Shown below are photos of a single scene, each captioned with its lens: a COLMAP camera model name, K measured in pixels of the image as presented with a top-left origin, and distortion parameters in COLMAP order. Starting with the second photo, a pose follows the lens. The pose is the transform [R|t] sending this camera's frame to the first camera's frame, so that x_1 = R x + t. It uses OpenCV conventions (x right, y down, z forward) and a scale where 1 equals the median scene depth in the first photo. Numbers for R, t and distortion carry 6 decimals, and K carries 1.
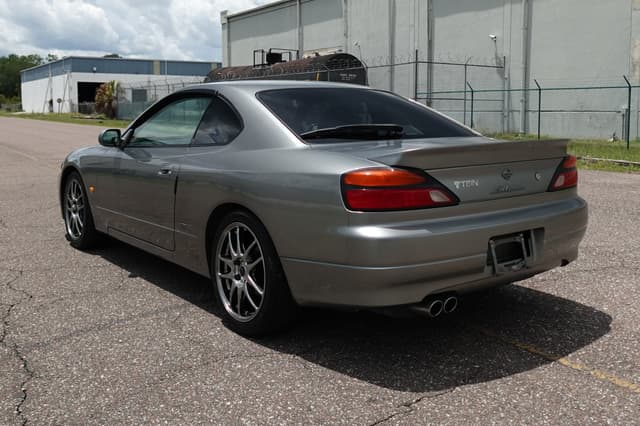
lens RADIAL K [[654.0, 0, 320.2], [0, 654.0, 178.6], [0, 0, 1]] dist [-0.004269, 0.005368]
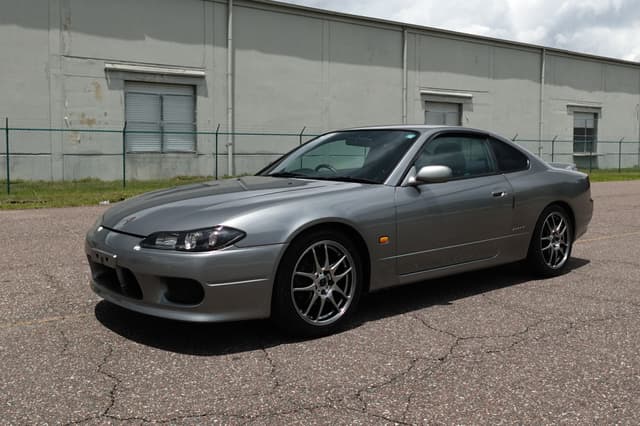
lens RADIAL K [[594.1, 0, 320.0], [0, 594.1, 213.0], [0, 0, 1]] dist [-0.008282, -0.008348]
pose [[-0.033943, -0.099556, 0.994453, -0.115045], [0.104862, 0.989179, 0.102607, -0.010892], [-0.993907, 0.107763, -0.023136, 0.113649]]
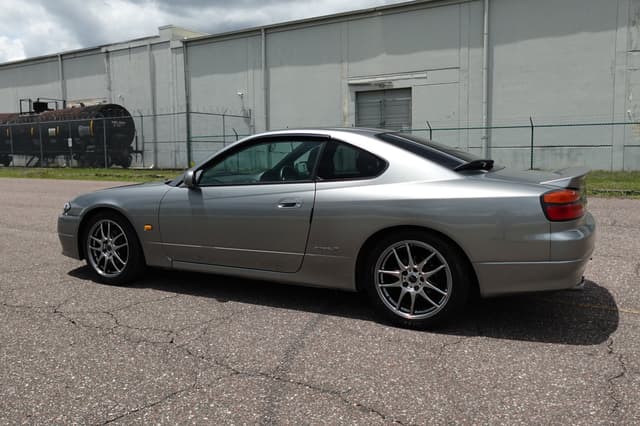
lens RADIAL K [[509.2, 0, 309.1], [0, 509.2, 206.4], [0, 0, 1]] dist [-0.006187, 0.005949]
pose [[0.903266, -0.061712, 0.424620, -0.048449], [0.059478, 0.998058, 0.018527, -0.001864], [-0.424939, 0.008521, 0.905182, 0.013948]]
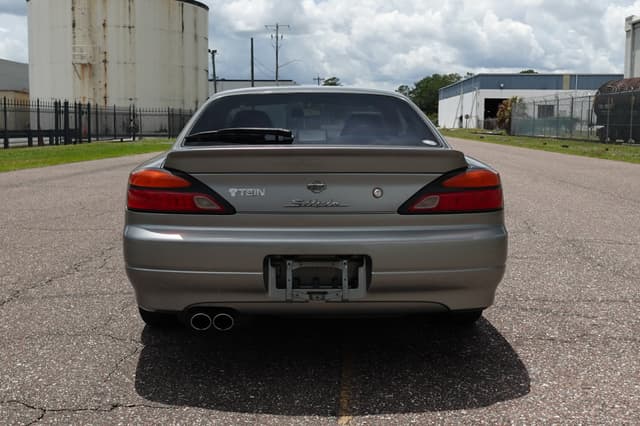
lens RADIAL K [[652.3, 0, 301.2], [0, 652.3, 200.5], [0, 0, 1]] dist [-0.009856, 0.000503]
pose [[0.805409, 0.074656, -0.587999, 0.048265], [-0.069364, 0.997091, 0.031586, -0.000857], [0.588647, 0.015346, 0.808244, 0.018914]]
